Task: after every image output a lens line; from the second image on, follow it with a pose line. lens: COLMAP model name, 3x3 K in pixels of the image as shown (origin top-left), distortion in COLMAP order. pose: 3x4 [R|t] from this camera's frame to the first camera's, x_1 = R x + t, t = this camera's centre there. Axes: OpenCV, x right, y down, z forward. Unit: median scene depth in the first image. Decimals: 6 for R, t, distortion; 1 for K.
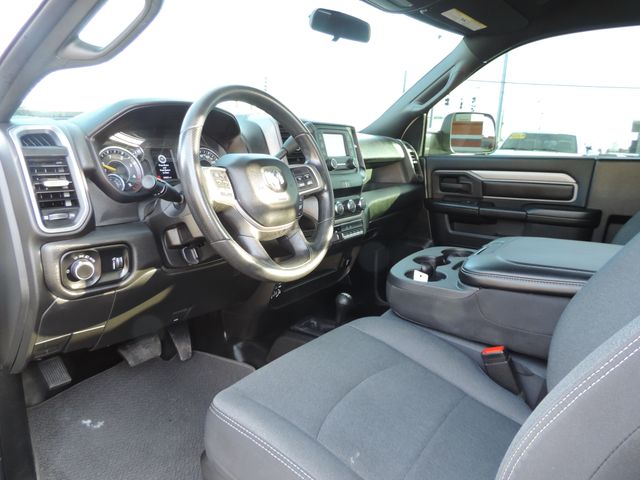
lens RADIAL K [[444.0, 0, 319.6], [0, 444.0, 229.6], [0, 0, 1]] dist [-0.028084, -0.000095]
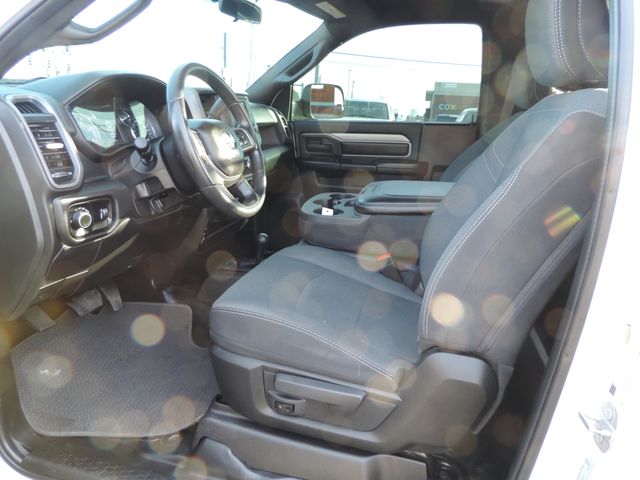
lens RADIAL K [[440.6, 0, 320.0], [0, 440.6, 240.0], [0, 0, 1]] dist [-0.071827, 0.003018]
pose [[0.927913, -0.094282, 0.360678, -0.298610], [0.058030, 0.992228, 0.110077, 0.044751], [-0.368253, -0.081212, 0.926172, -0.249852]]
